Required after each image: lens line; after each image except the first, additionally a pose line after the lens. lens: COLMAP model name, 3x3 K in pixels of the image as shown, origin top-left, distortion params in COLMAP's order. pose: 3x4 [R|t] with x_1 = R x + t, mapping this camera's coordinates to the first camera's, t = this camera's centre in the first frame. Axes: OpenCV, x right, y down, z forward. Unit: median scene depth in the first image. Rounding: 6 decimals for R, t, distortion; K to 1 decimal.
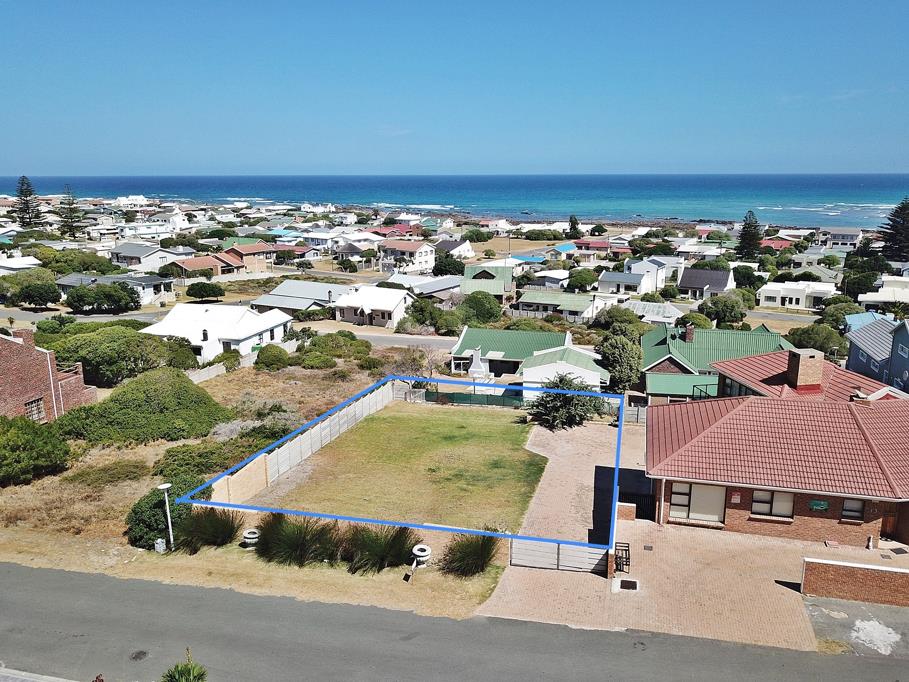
lens RADIAL K [[719.8, 0, 454.5], [0, 719.8, 341.0], [0, 0, 1]] dist [0.023967, -0.004985]
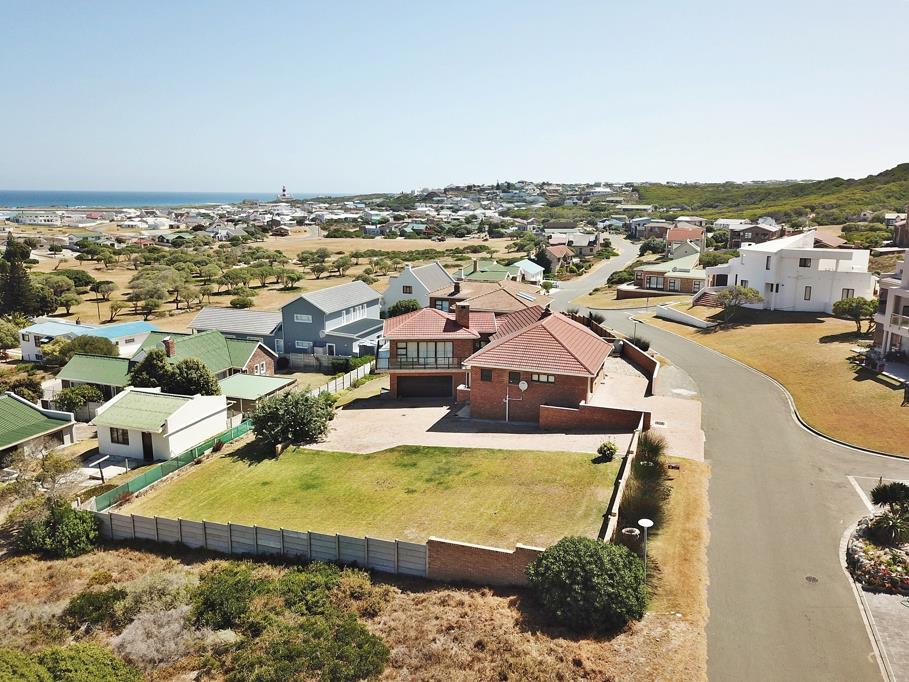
lens RADIAL K [[719.8, 0, 454.5], [0, 719.8, 341.0], [0, 0, 1]] dist [0.023967, -0.004985]
pose [[0.069895, -0.197109, 0.977887, -0.781024], [0.218702, 0.959463, 0.177764, -0.142261], [-0.973285, 0.201441, 0.110170, 0.681627]]
